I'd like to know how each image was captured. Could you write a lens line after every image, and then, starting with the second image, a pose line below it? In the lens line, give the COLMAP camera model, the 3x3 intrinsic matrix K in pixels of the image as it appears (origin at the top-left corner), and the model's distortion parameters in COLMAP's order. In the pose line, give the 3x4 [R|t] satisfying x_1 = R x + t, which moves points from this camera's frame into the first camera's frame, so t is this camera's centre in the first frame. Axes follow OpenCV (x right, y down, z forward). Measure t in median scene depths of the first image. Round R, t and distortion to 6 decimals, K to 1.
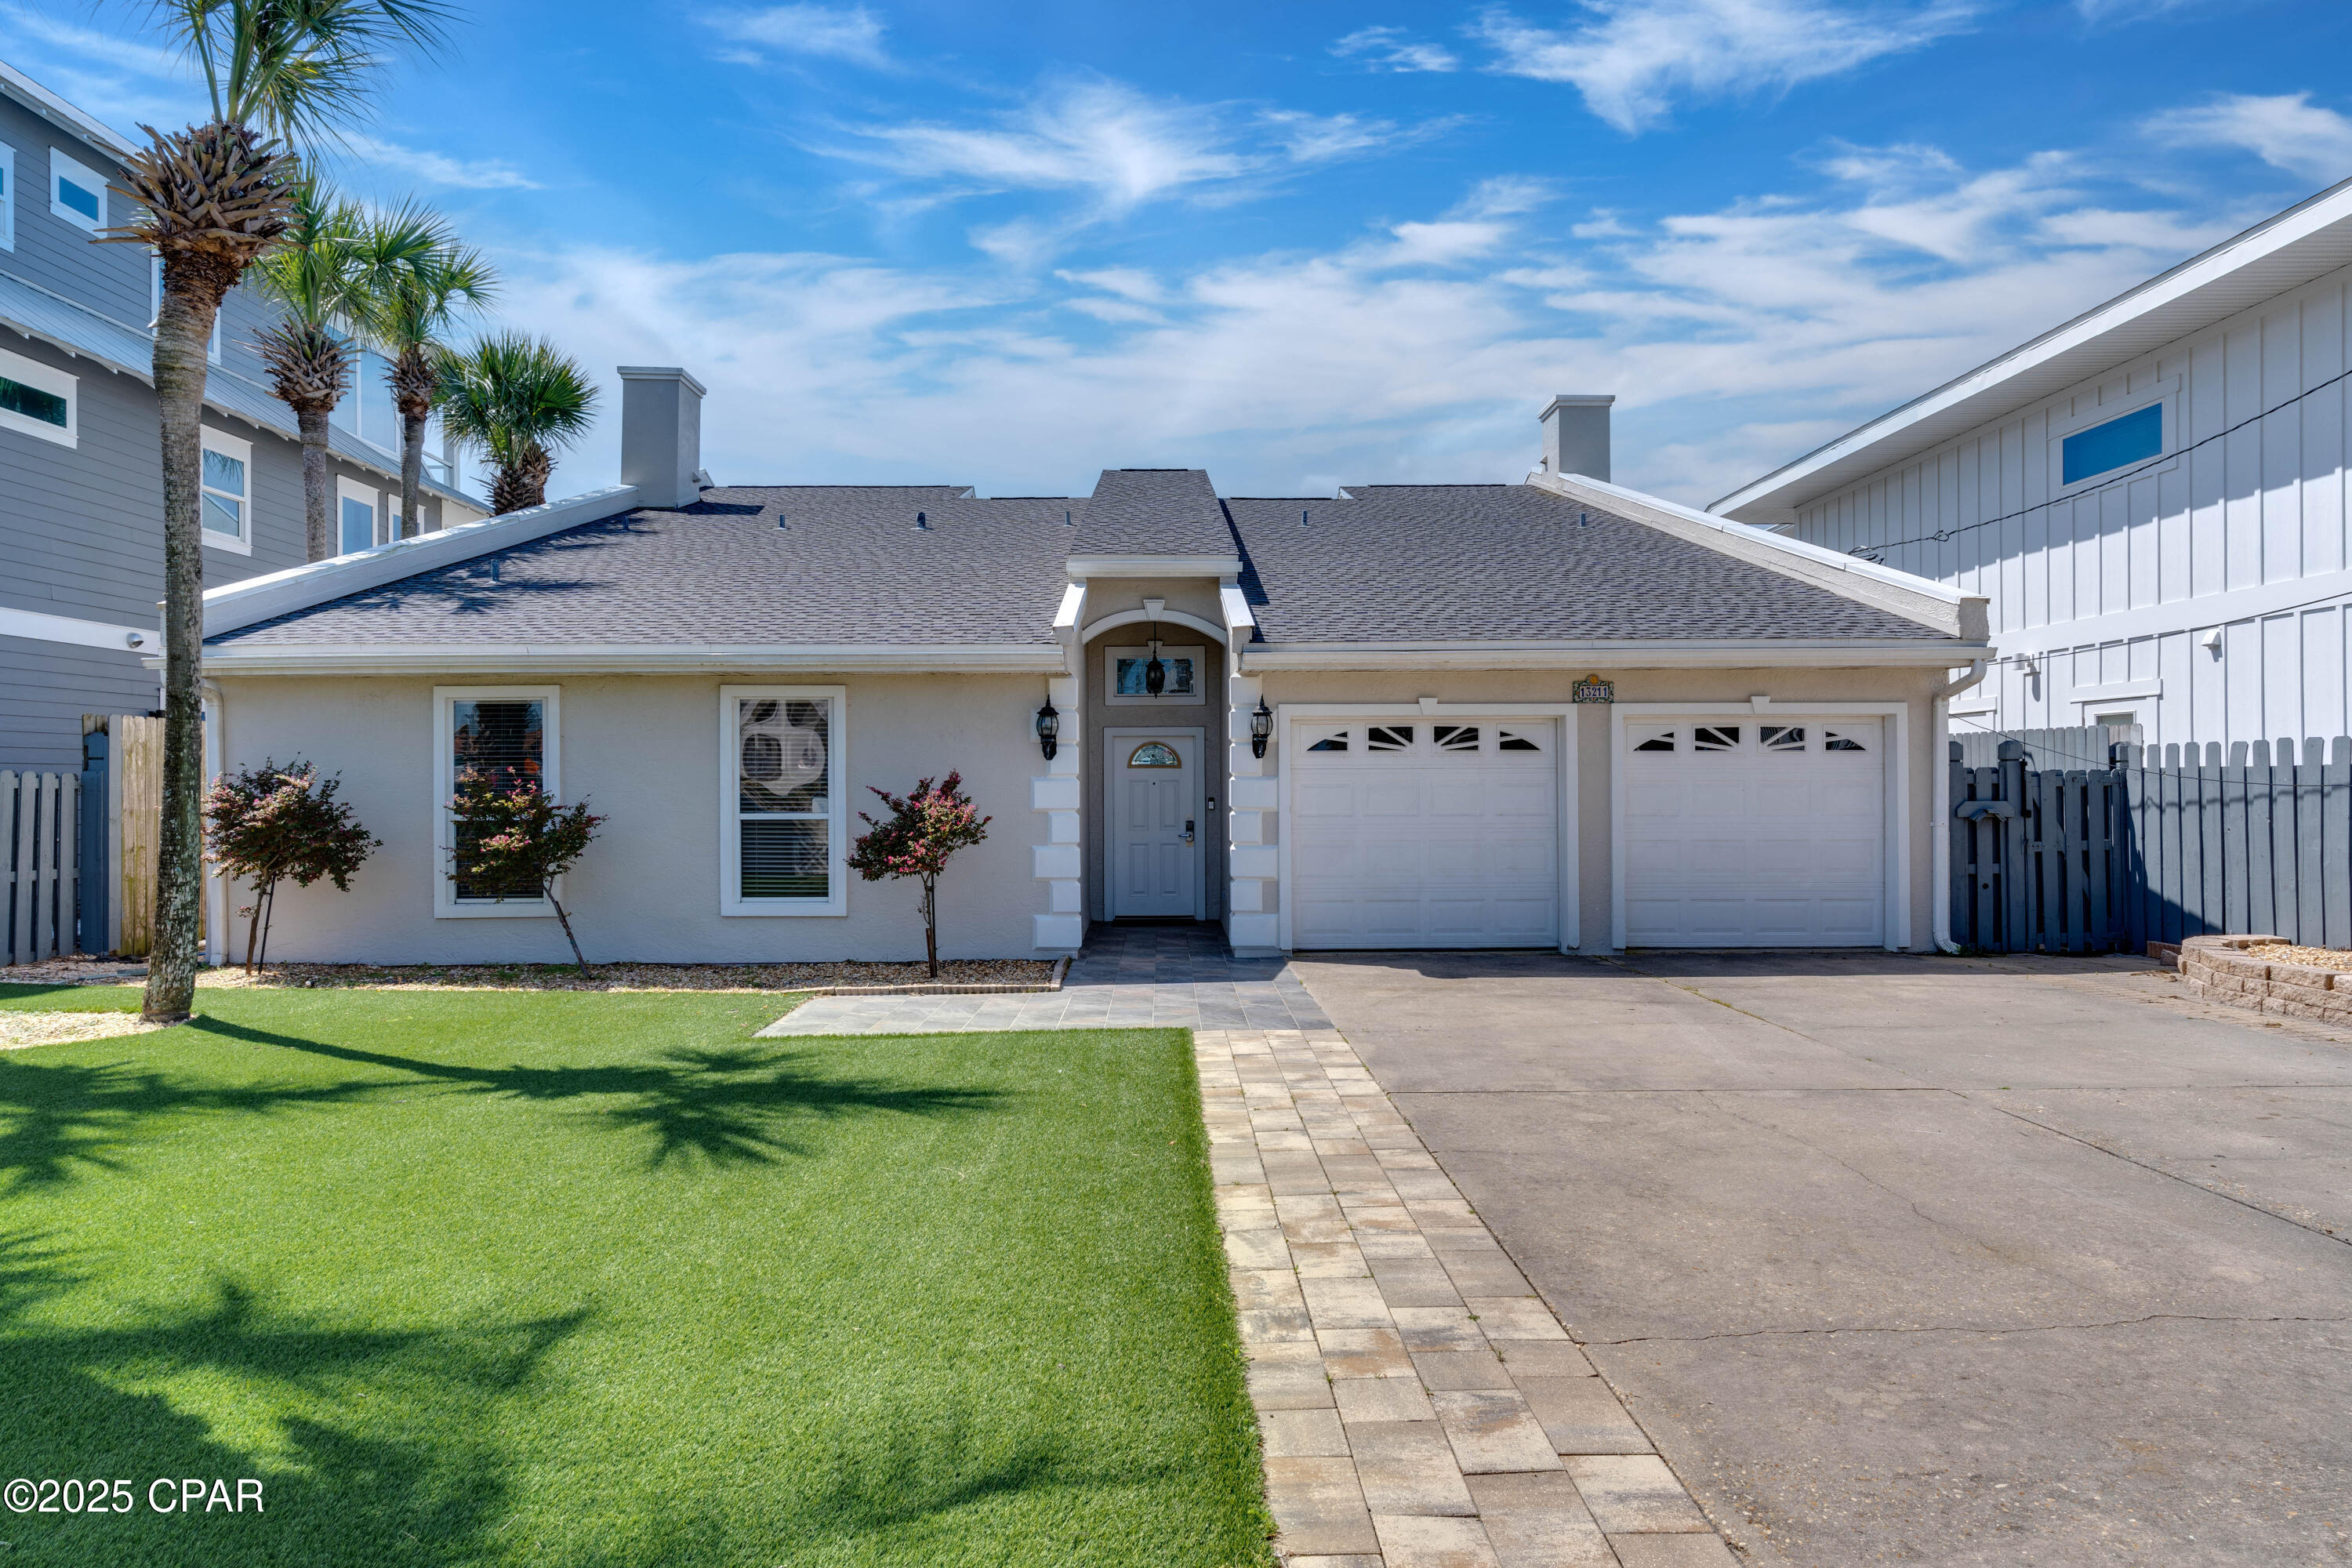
lens RADIAL K [[1323.8, 0, 1176.0], [0, 1323.8, 784.0], [0, 0, 1]] dist [-0.000859, -0.000734]
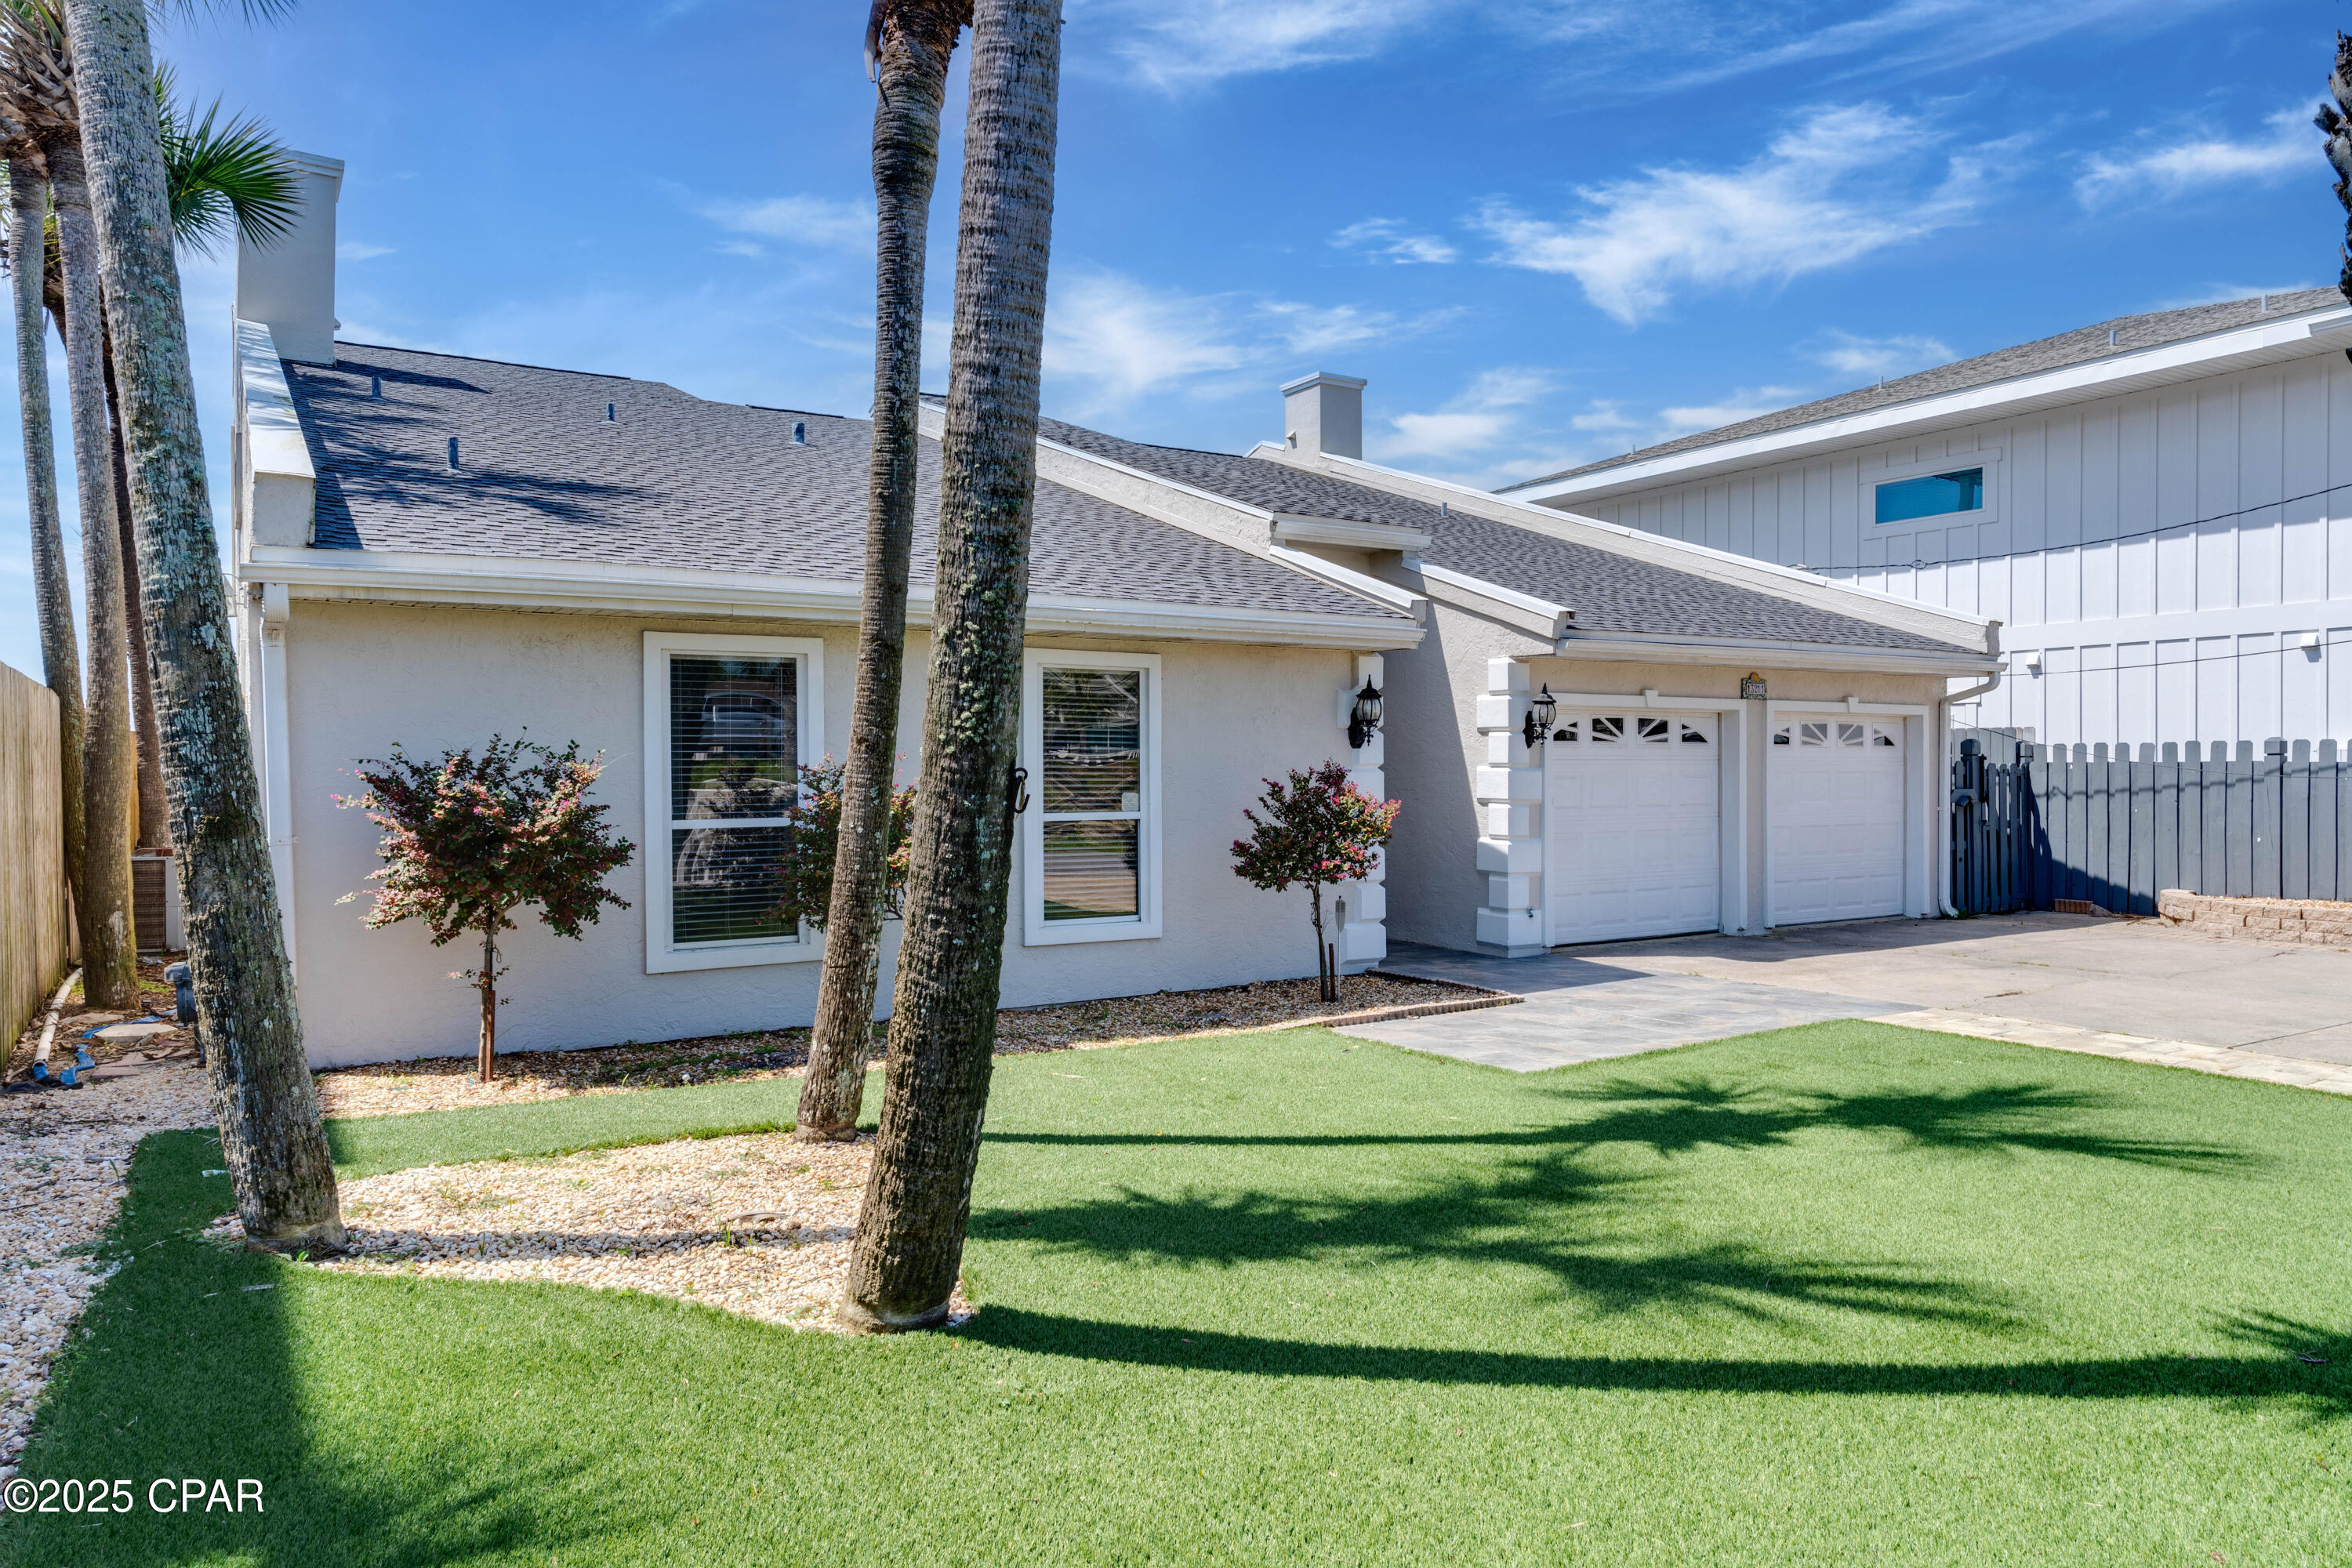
lens RADIAL K [[1509.8, 0, 1176.0], [0, 1509.8, 784.0], [0, 0, 1]] dist [-0.004915, -0.000785]
pose [[0.855803, -0.002725, 0.517294, -0.714032], [-0.001689, 0.999966, 0.008063, -0.001972], [-0.517299, -0.007774, 0.855770, 0.197602]]
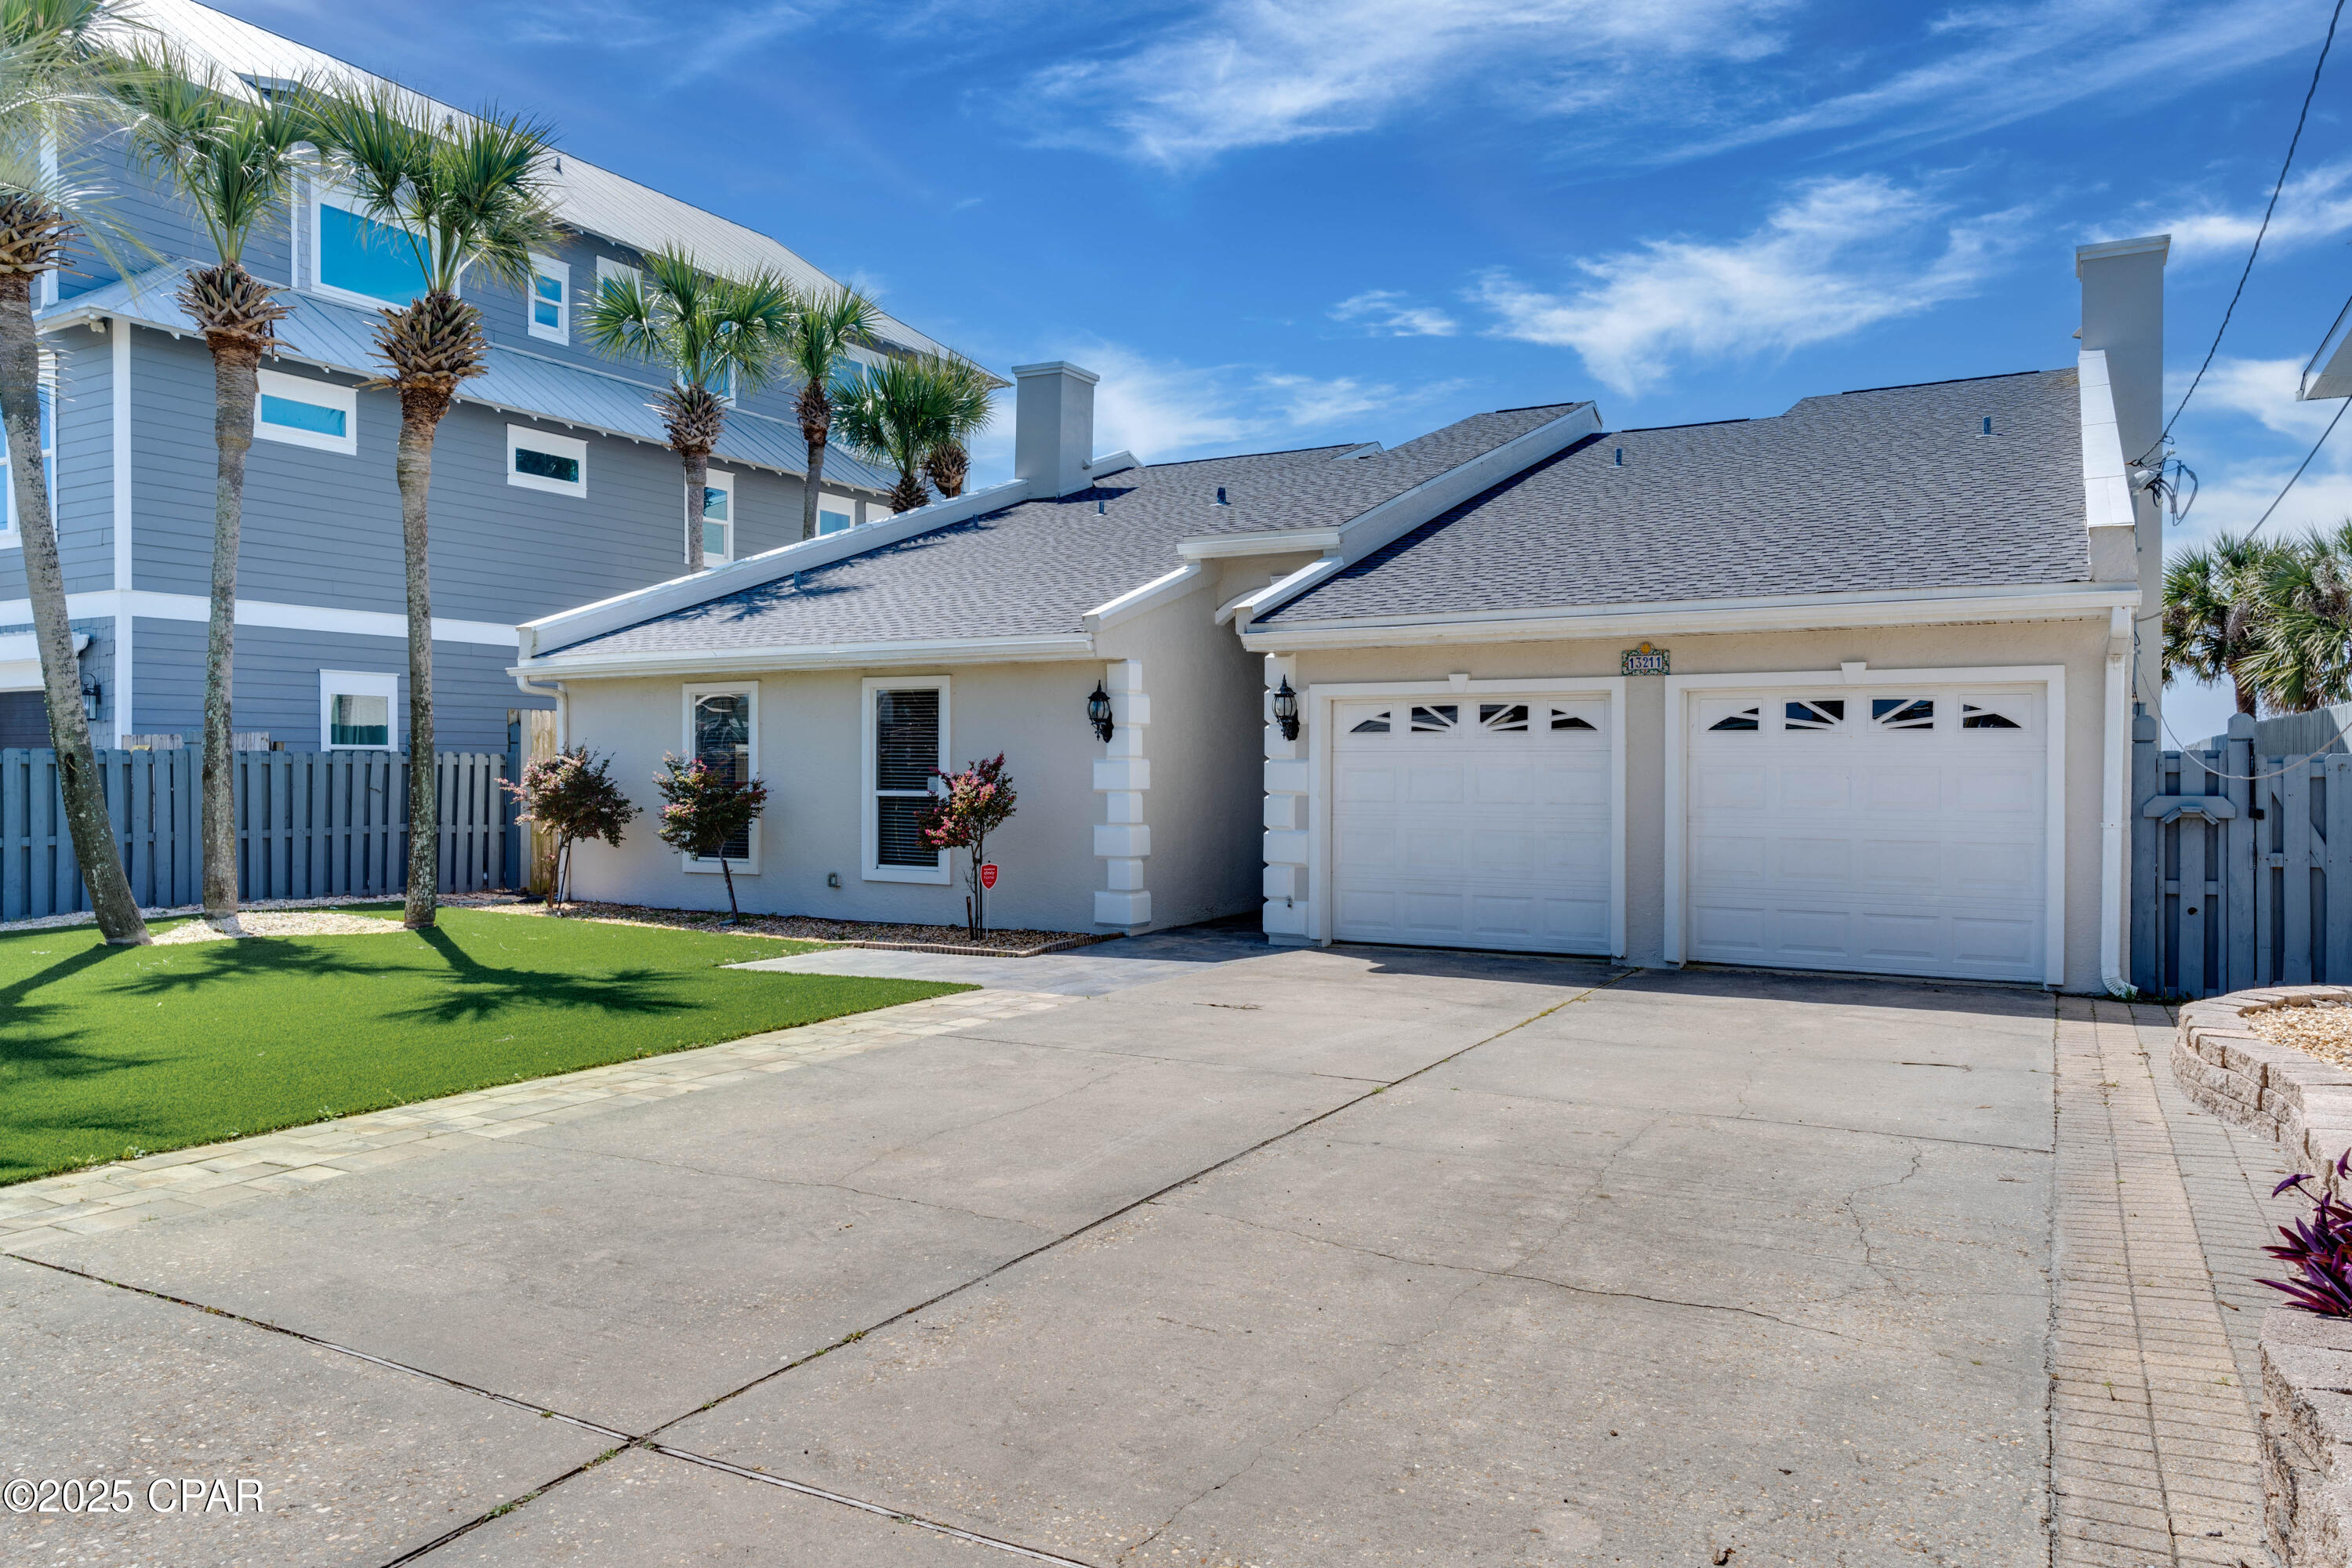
lens RADIAL K [[1581.5, 0, 1176.0], [0, 1581.5, 784.0], [0, 0, 1]] dist [-0.005130, -0.002013]
pose [[0.866186, 0.011103, -0.499599, 0.565237], [-0.005200, 0.999899, 0.013206, -0.002363], [0.499695, -0.008841, 0.866156, -0.046680]]
